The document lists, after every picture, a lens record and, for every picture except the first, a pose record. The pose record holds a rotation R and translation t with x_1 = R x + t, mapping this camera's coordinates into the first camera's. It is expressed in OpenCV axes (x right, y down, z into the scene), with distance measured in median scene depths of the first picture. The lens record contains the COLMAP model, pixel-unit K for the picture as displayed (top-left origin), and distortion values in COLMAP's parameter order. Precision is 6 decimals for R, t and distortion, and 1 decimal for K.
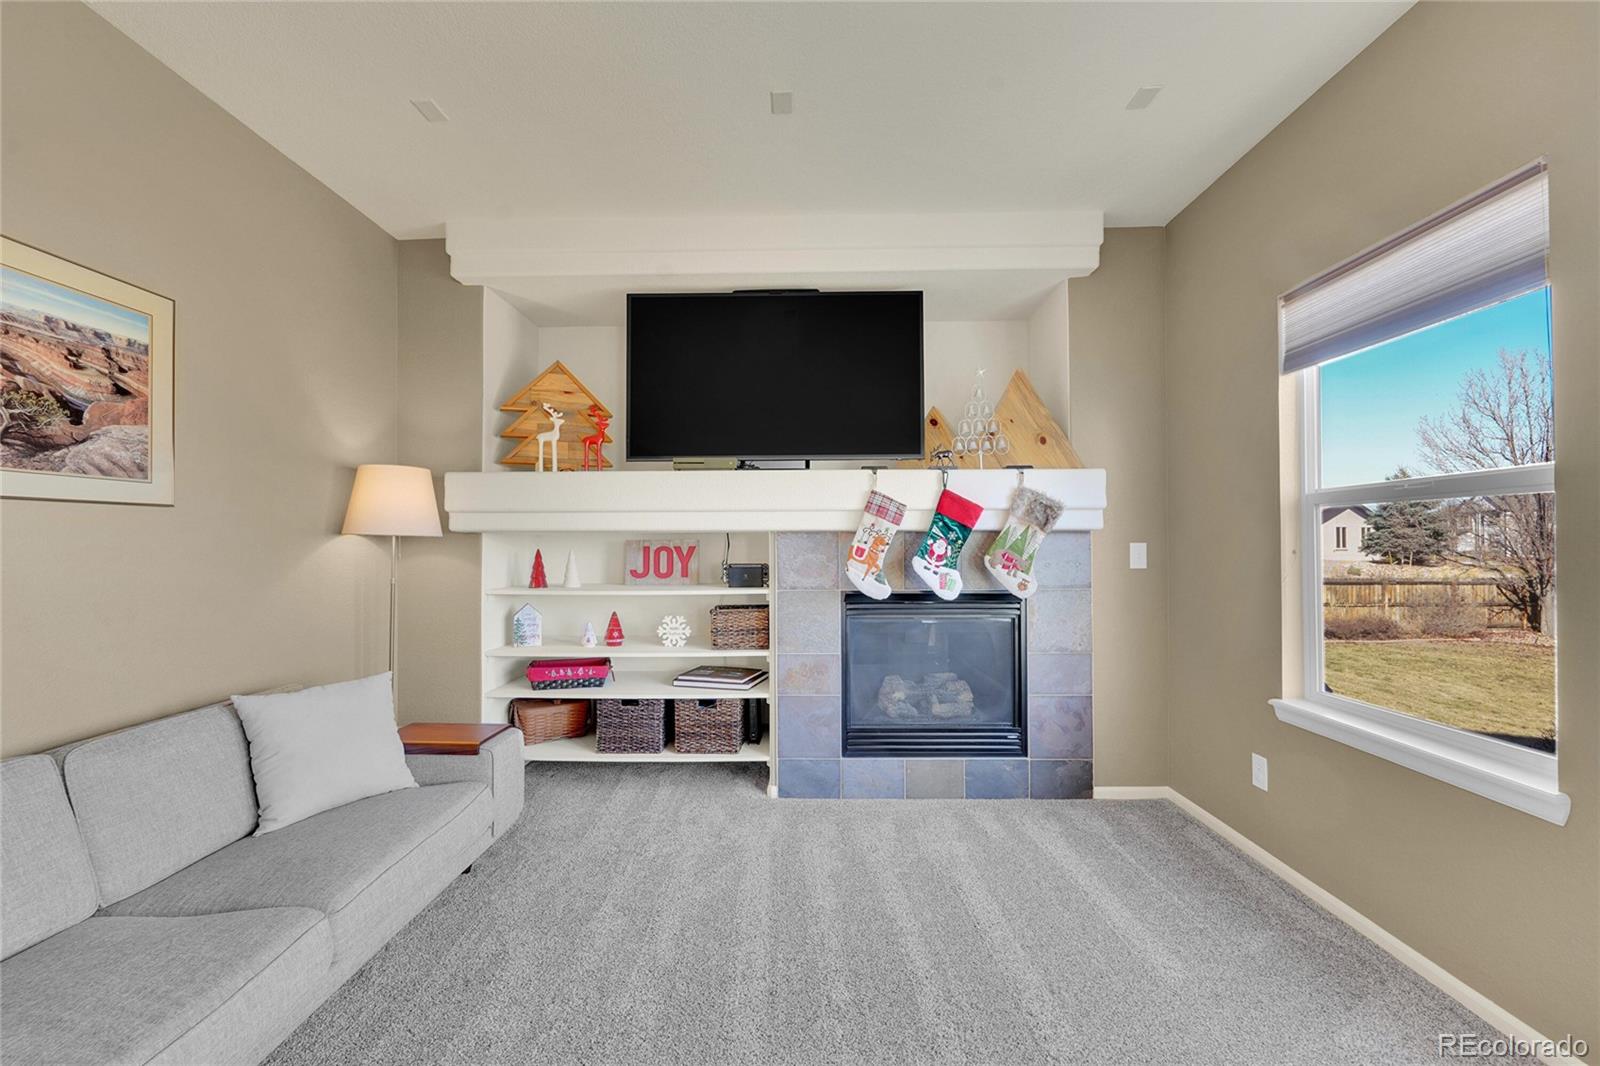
lens RADIAL K [[633.9, 0, 803.2], [0, 633.9, 544.1], [0, 0, 1]] dist [-0.010048, -0.000266]
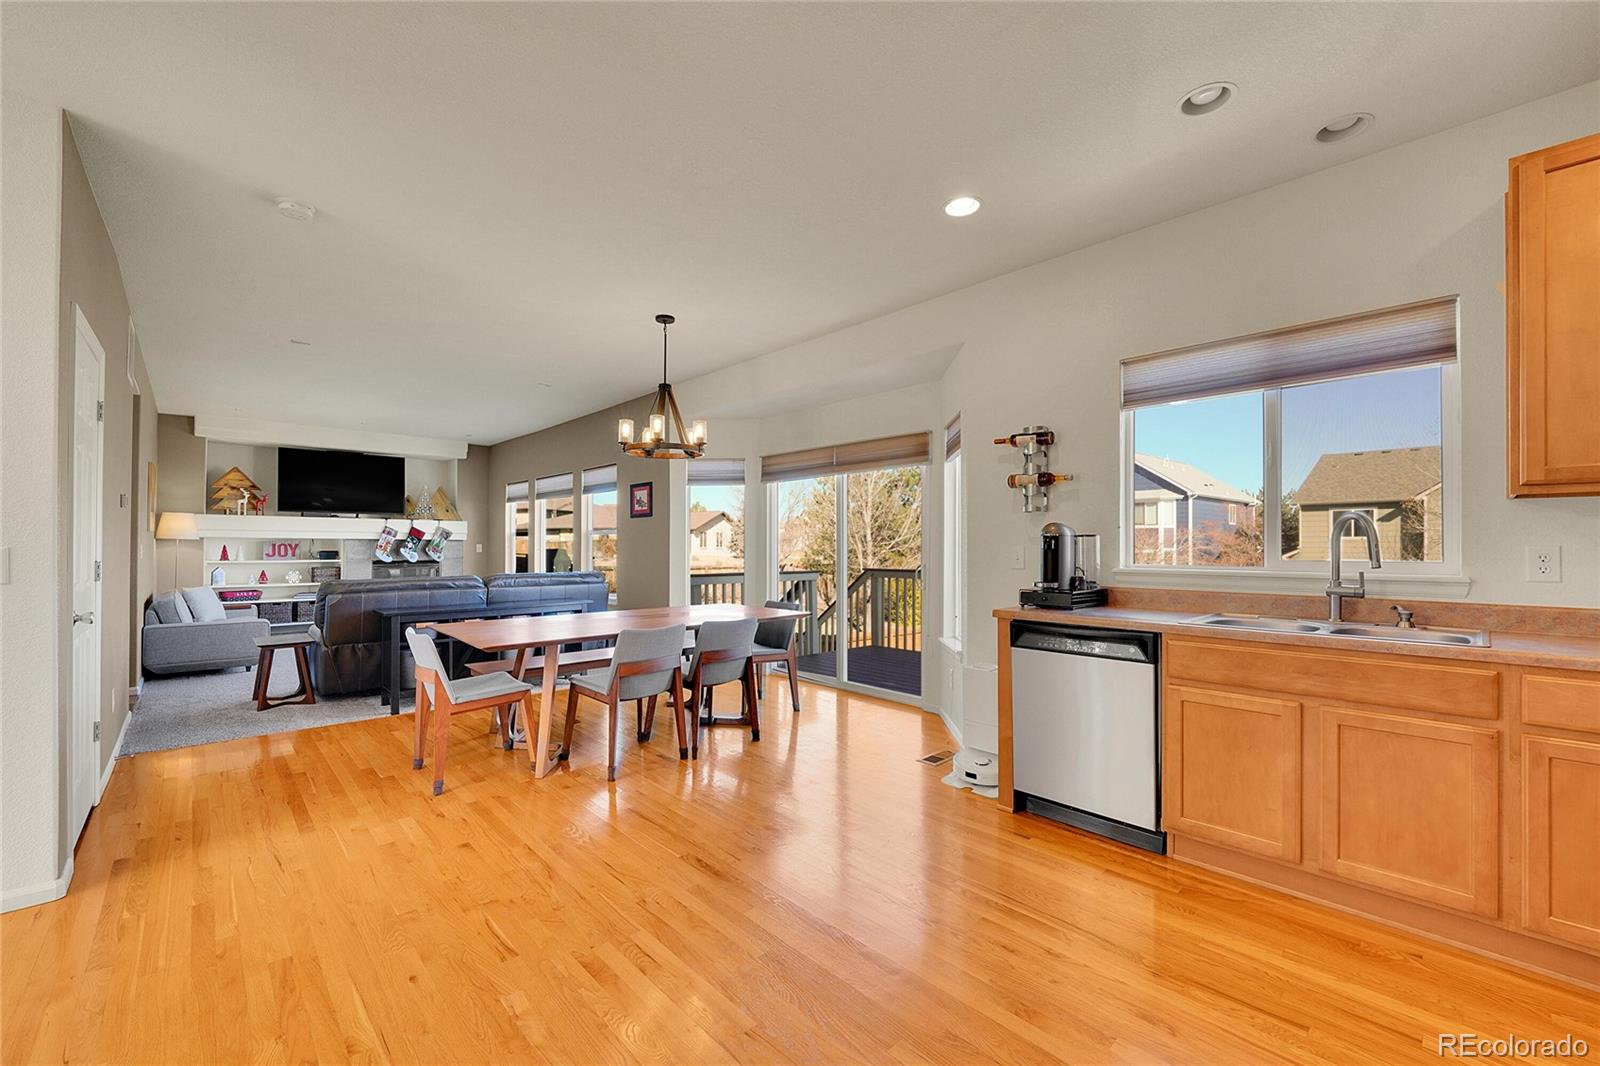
lens RADIAL K [[615.5, 0, 792.7], [0, 615.5, 544.0], [0, 0, 1]] dist [-0.033626, 0.000208]
pose [[0.706668, 0.007264, 0.707508, -0.535555], [-0.011295, 0.999936, 0.001015, -0.023131], [-0.707455, -0.008708, 0.706704, -2.302218]]
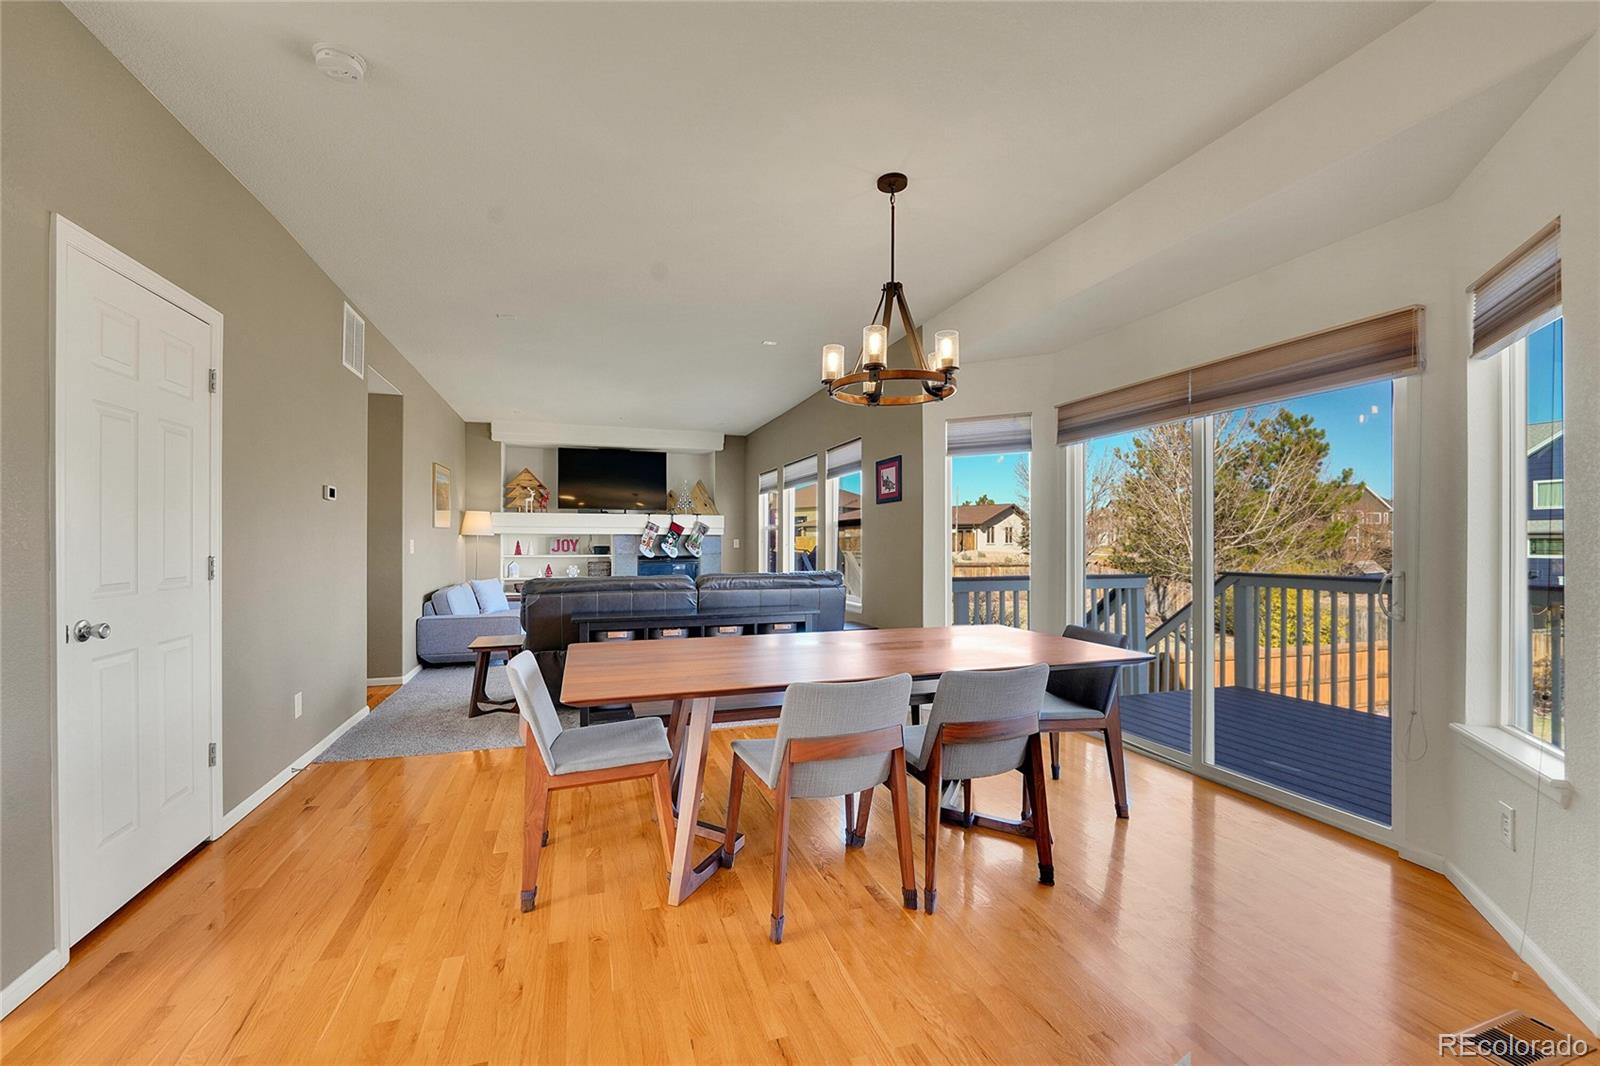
lens RADIAL K [[628.3, 0, 789.1], [0, 628.3, 542.1], [0, 0, 1]] dist [-0.008706, -0.000033]
pose [[0.946146, 0.003389, 0.323722, -0.213324], [-0.006419, 0.999945, 0.008291, -0.014485], [-0.323676, -0.009922, 0.946116, -1.947697]]
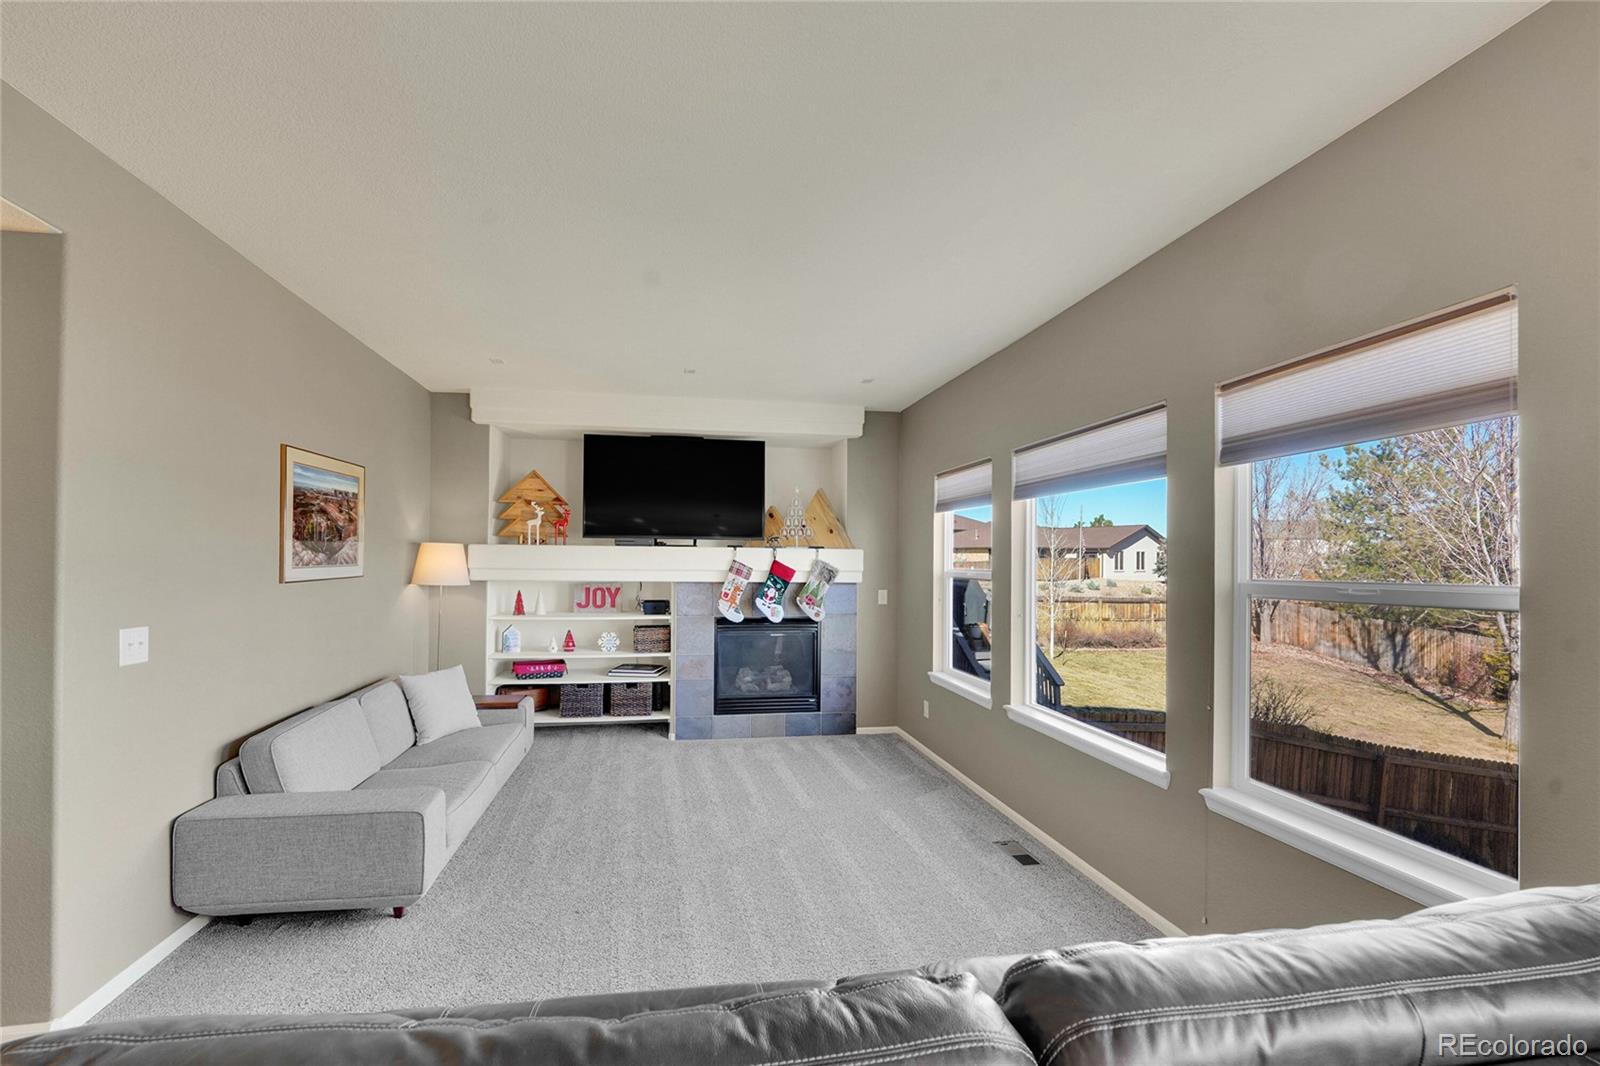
lens RADIAL K [[651.6, 0, 784.8], [0, 651.6, 562.8], [0, 0, 1]] dist [-0.009331, -0.000307]
pose [[0.982865, 0.013320, 0.183844, -0.077486], [-0.015047, 0.999855, 0.008005, -0.087556], [-0.183711, -0.010634, 0.982923, -0.743164]]
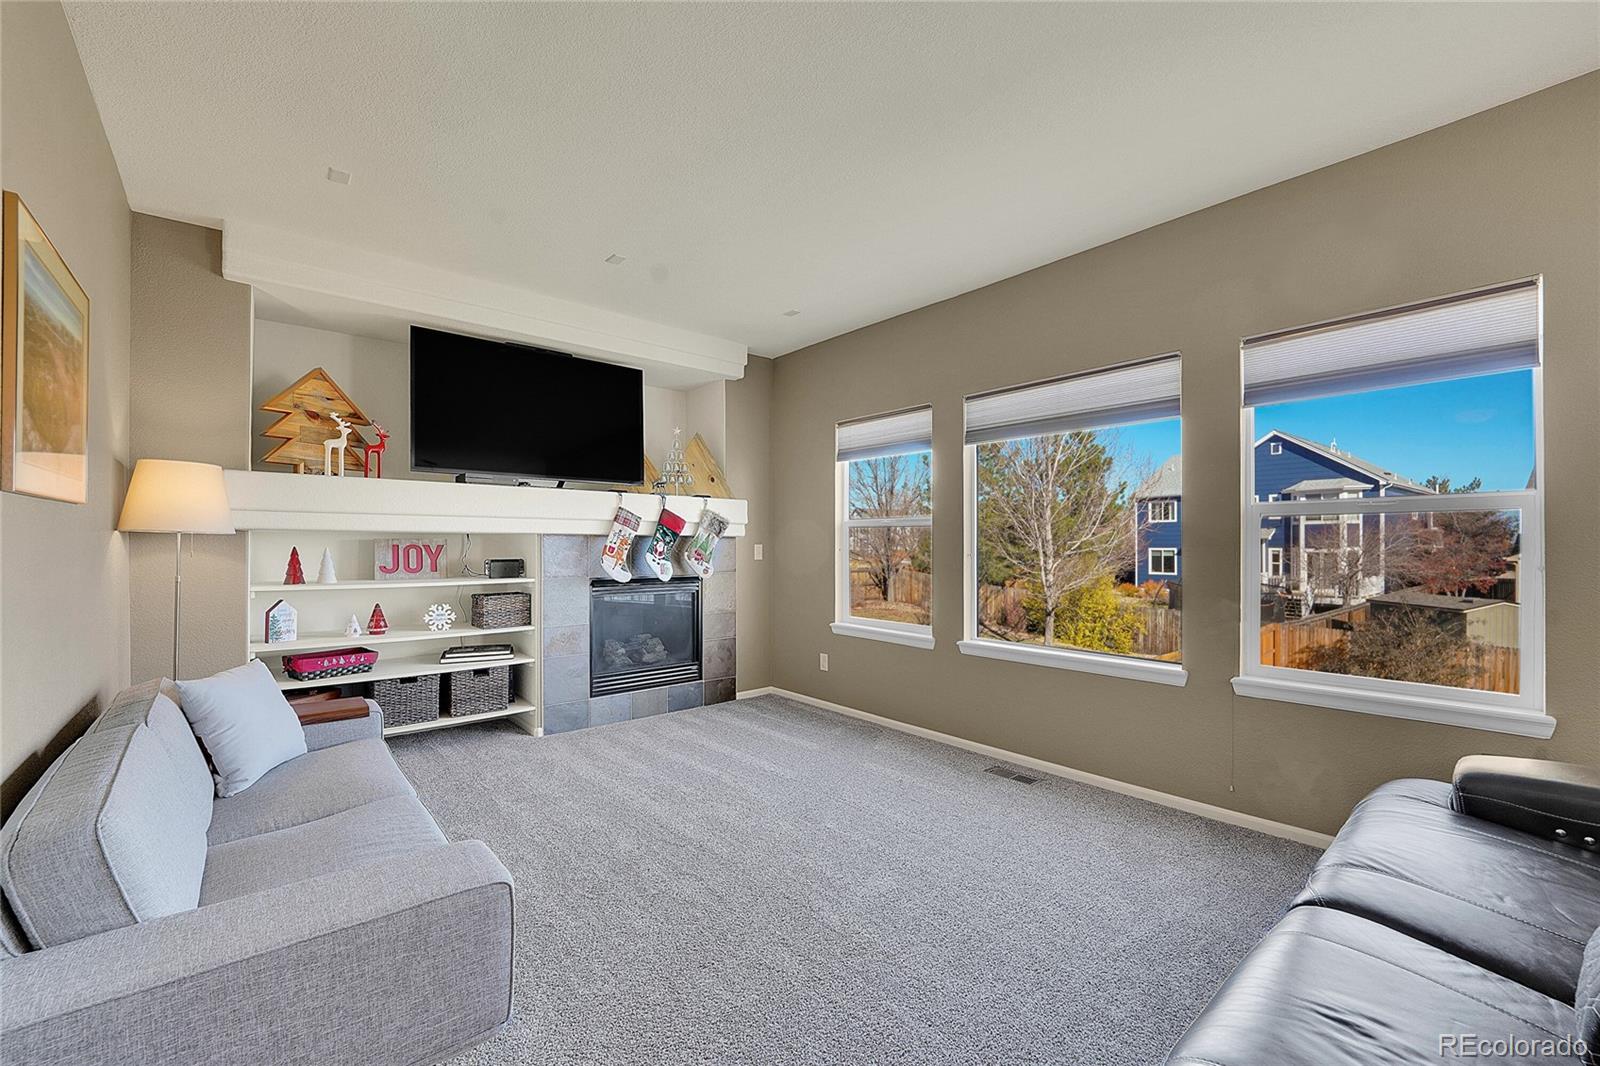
lens RADIAL K [[637.4, 0, 782.0], [0, 637.4, 549.1], [0, 0, 1]] dist [-0.011869, -0.000140]
pose [[0.757083, 0.001262, 0.653318, -0.528287], [-0.007333, 0.999952, 0.006567, -0.000957], [-0.653278, -0.009763, 0.757055, -0.324183]]
